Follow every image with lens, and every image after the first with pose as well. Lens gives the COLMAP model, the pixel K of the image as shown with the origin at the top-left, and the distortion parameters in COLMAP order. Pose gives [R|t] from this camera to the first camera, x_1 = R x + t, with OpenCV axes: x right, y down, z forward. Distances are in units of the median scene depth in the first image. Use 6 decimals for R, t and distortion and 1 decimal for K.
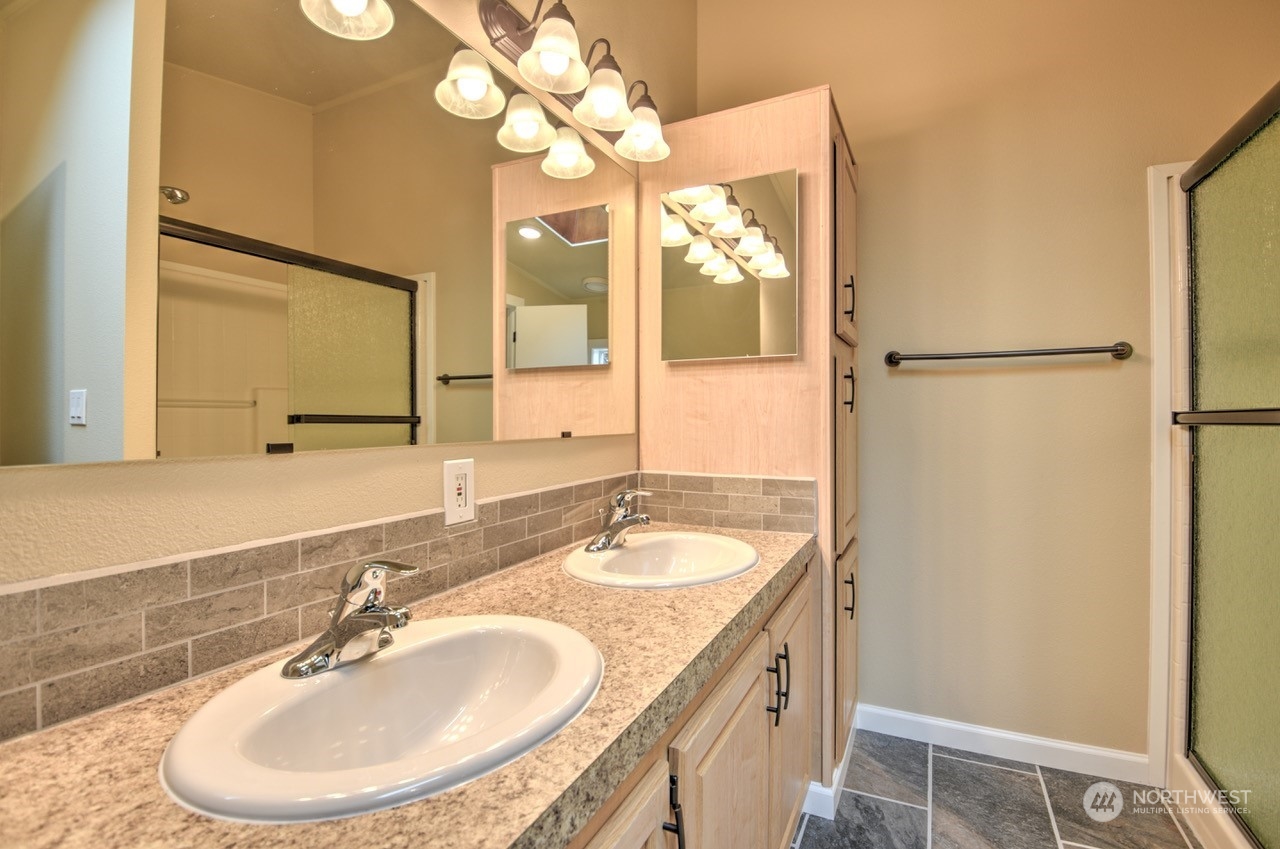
lens RADIAL K [[585.0, 0, 646.1], [0, 585.0, 416.0], [0, 0, 1]] dist [0.029380, -0.038022]
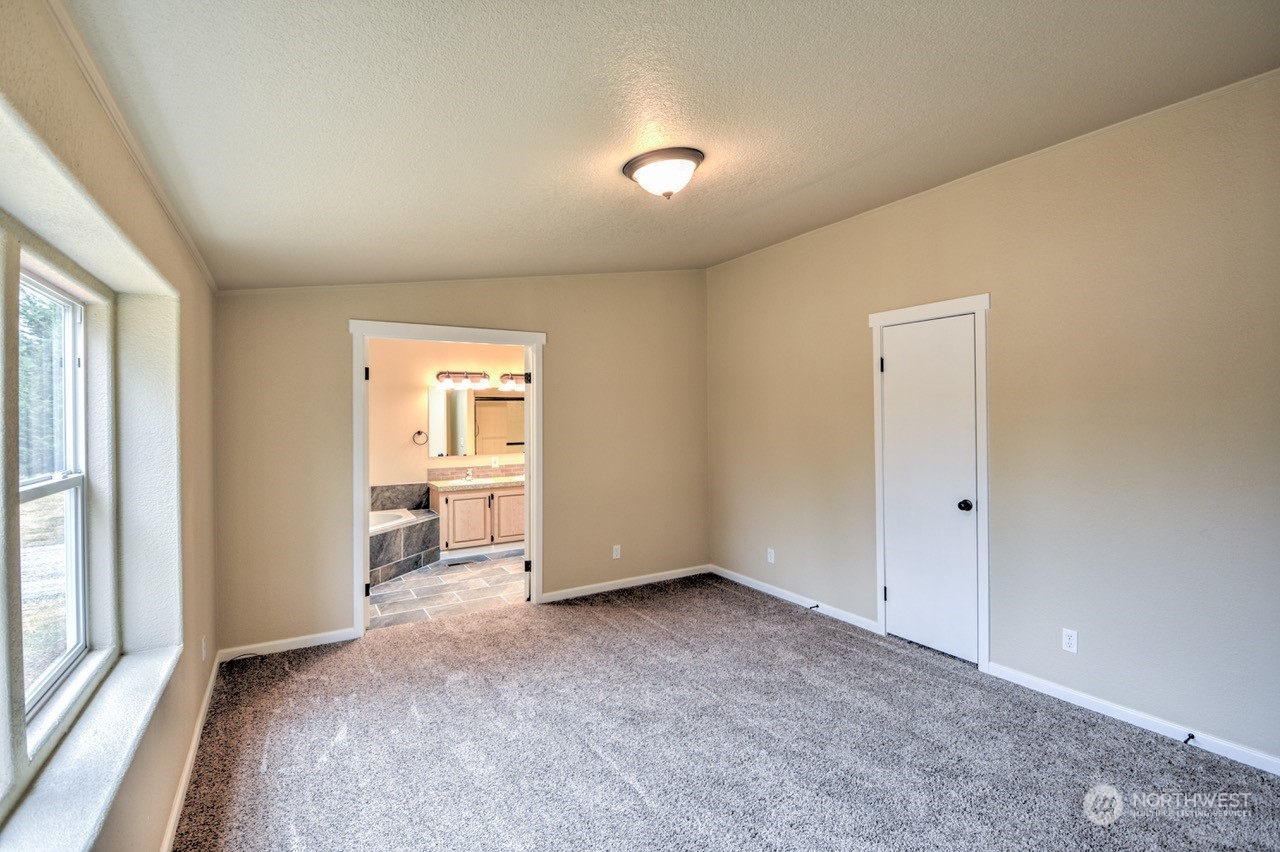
lens RADIAL K [[585.0, 0, 646.1], [0, 585.0, 417.5], [0, 0, 1]] dist [0.029380, -0.038022]
pose [[0.843504, -0.005116, -0.537098, 2.976123], [0.008606, 0.999955, 0.003992, -0.241399], [0.537053, -0.007989, 0.843510, -2.284050]]
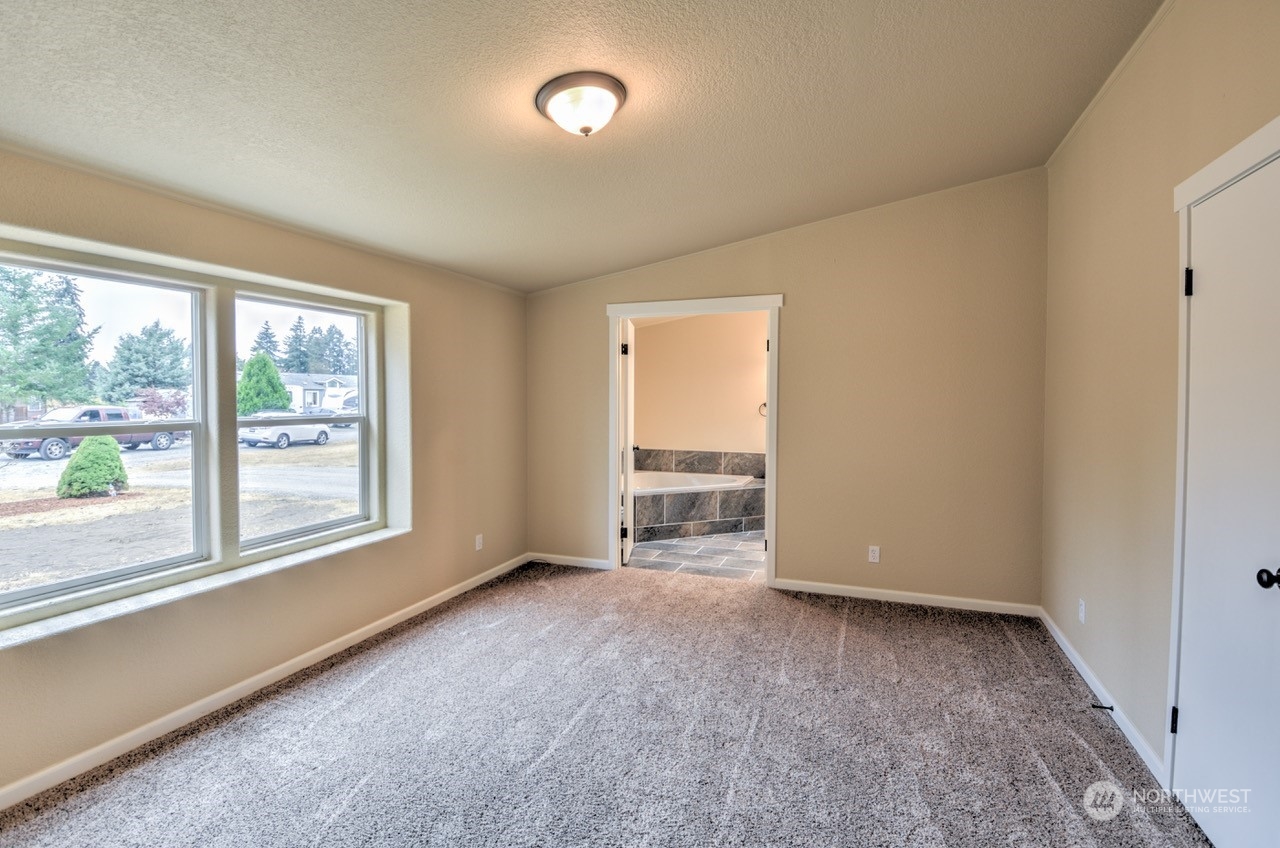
lens RADIAL K [[600.6, 0, 644.5], [0, 600.6, 414.1], [0, 0, 1]] dist [0.037107, -0.042700]
pose [[0.106889, 0.032178, -0.993750, 3.615045], [-0.001949, 0.999481, 0.032154, -0.202414], [0.994269, -0.001500, 0.106896, -1.053430]]
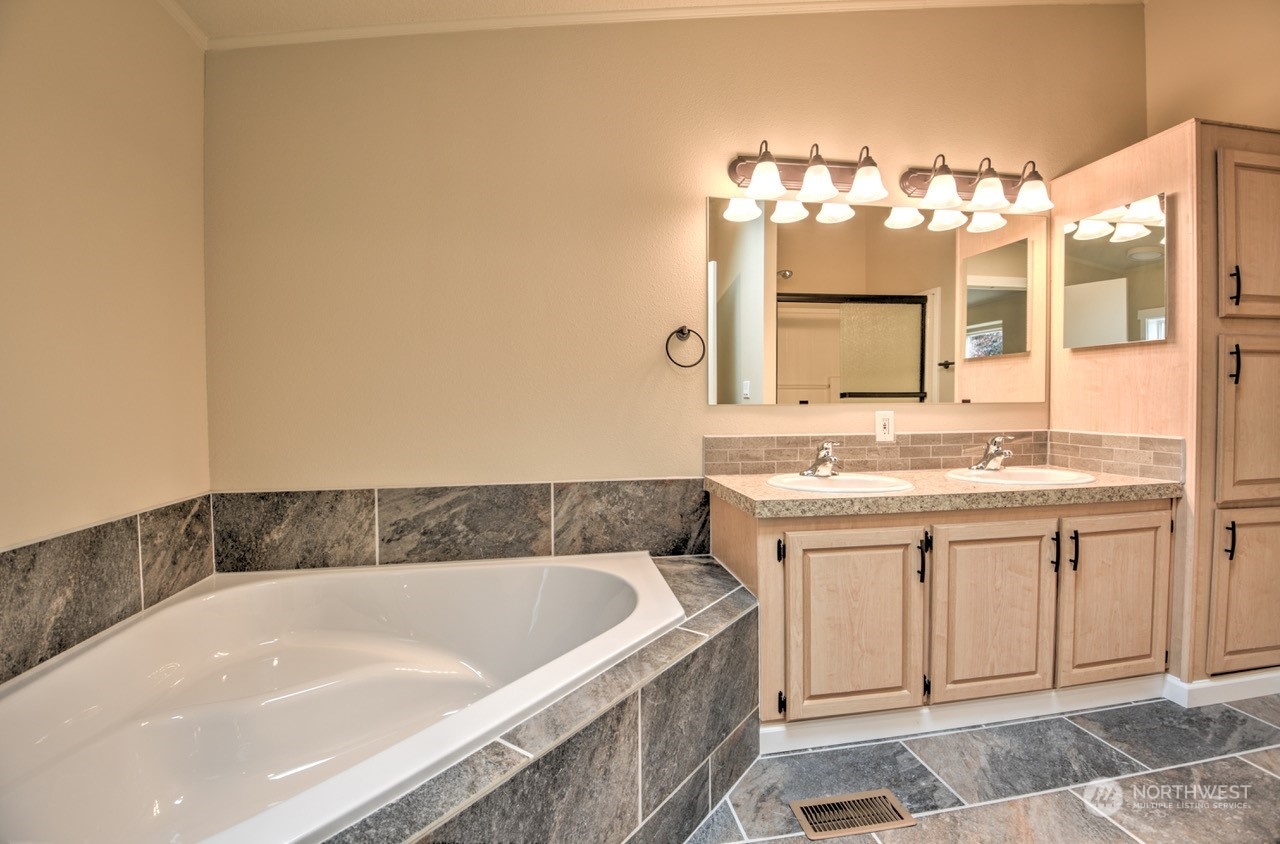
lens RADIAL K [[585.0, 0, 646.1], [0, 585.0, 413.5], [0, 0, 1]] dist [0.029380, -0.038022]
pose [[0.591201, 0.018271, -0.806317, 0.603250], [0.006453, 0.999604, 0.027382, 0.014005], [0.806499, -0.021391, 0.590849, -0.638710]]
